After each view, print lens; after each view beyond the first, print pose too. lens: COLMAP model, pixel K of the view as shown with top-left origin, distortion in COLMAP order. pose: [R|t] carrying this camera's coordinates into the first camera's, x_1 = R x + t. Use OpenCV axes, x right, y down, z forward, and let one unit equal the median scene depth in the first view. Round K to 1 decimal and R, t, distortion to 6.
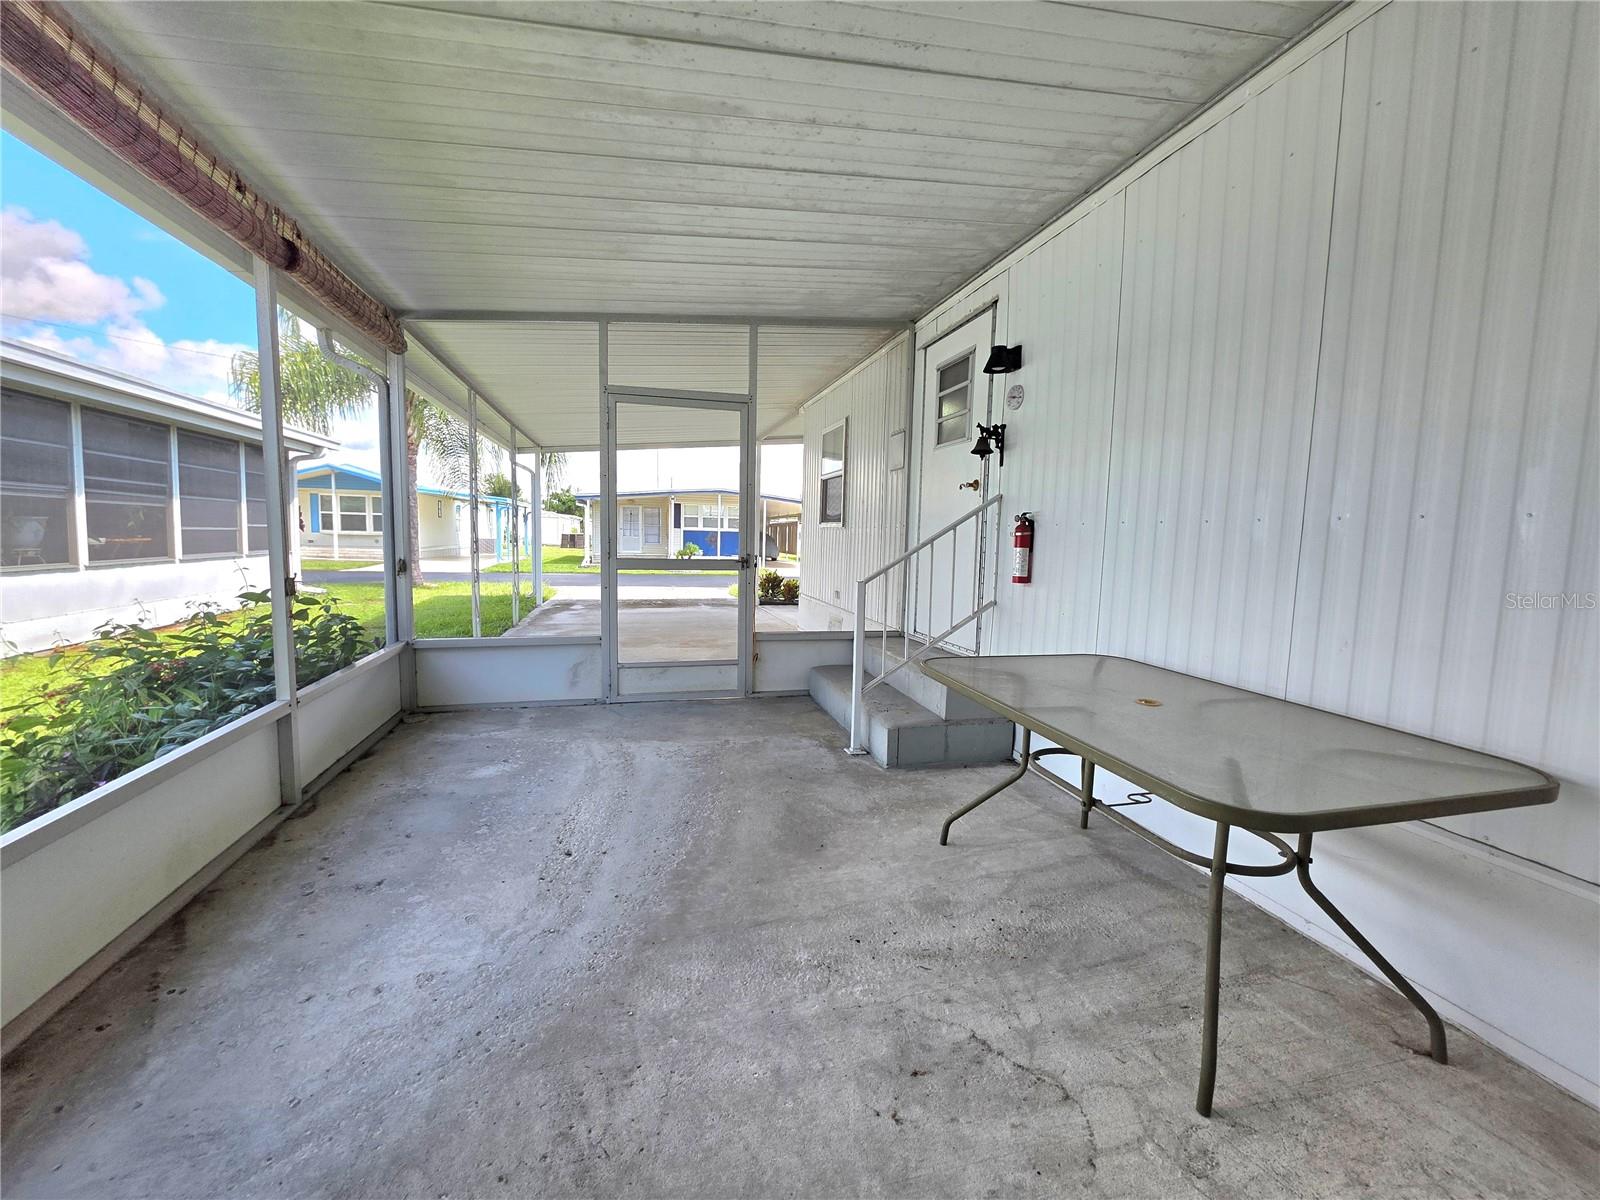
lens RADIAL K [[638.5, 0, 808.6], [0, 638.5, 600.4], [0, 0, 1]] dist [-0.003006, 0.000619]
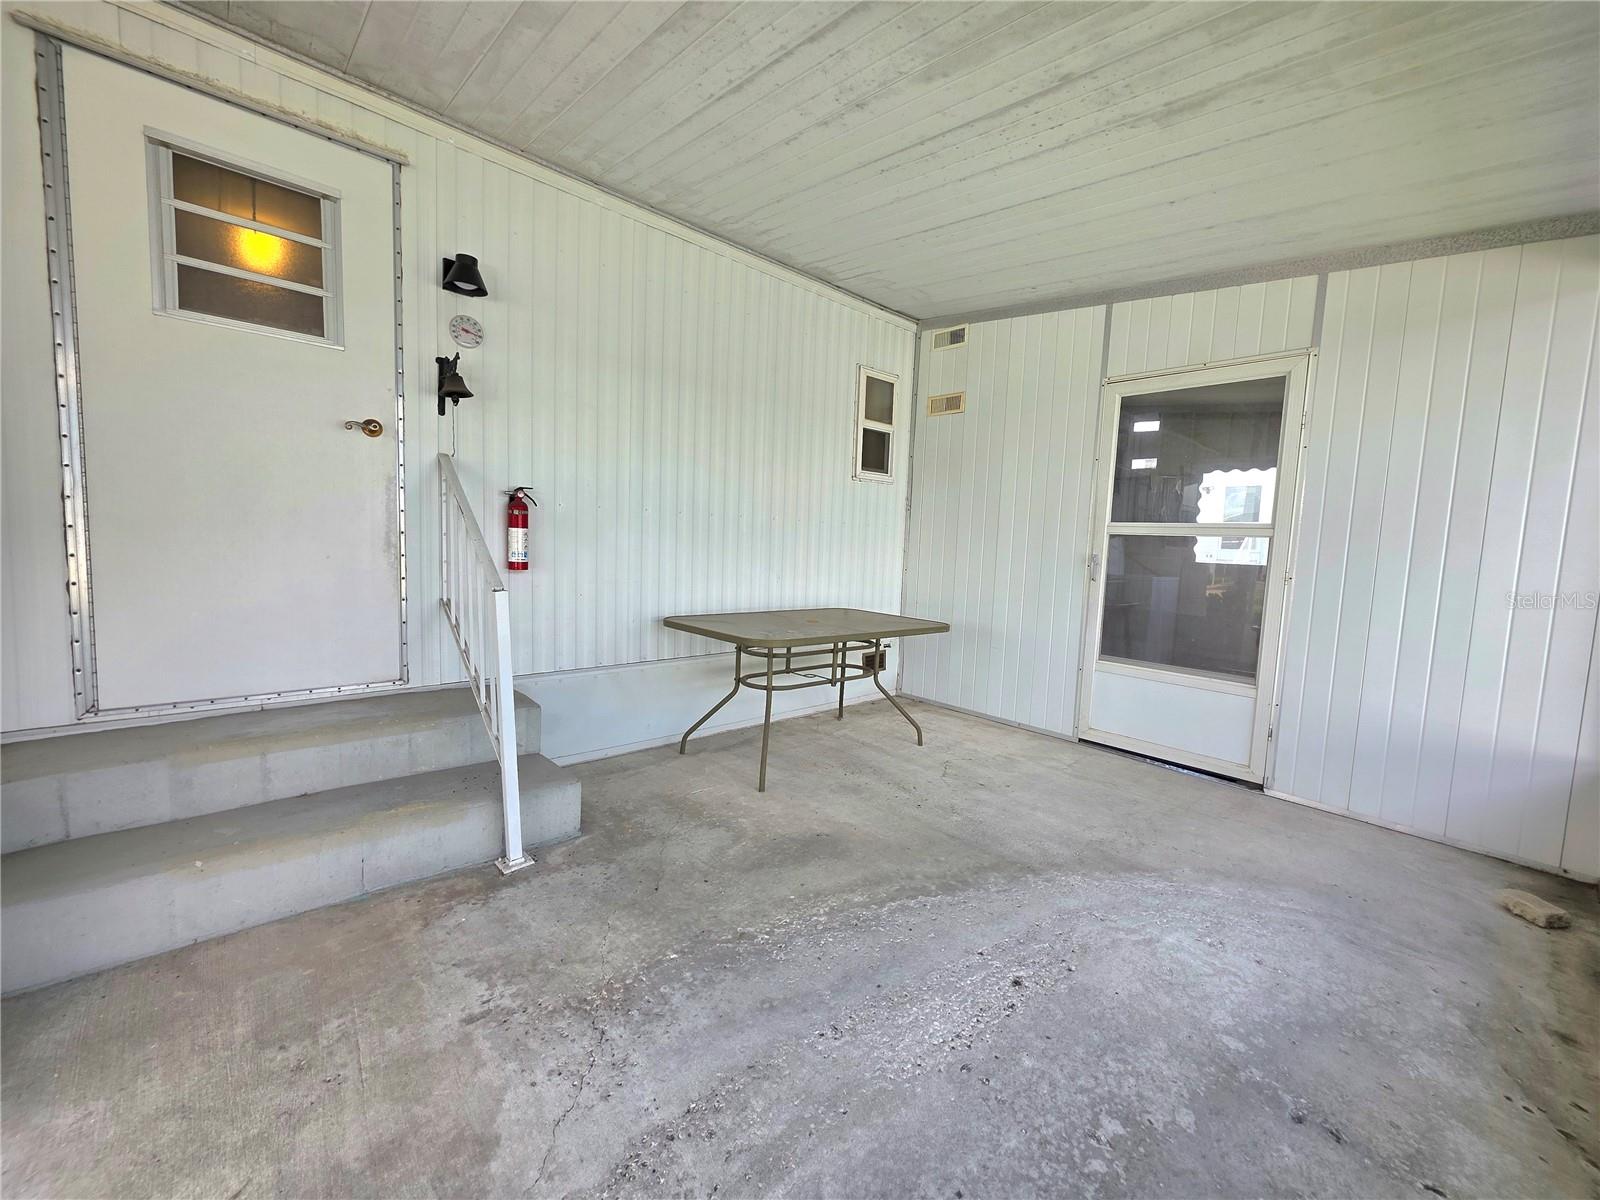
lens RADIAL K [[638.5, 0, 804.9], [0, 638.5, 592.6], [0, 0, 1]] dist [-0.003006, 0.000619]
pose [[-0.459571, -0.113584, 0.880848, -0.795868], [0.040294, 0.988101, 0.148437, -0.142525], [-0.887226, 0.103710, -0.449526, 1.397500]]
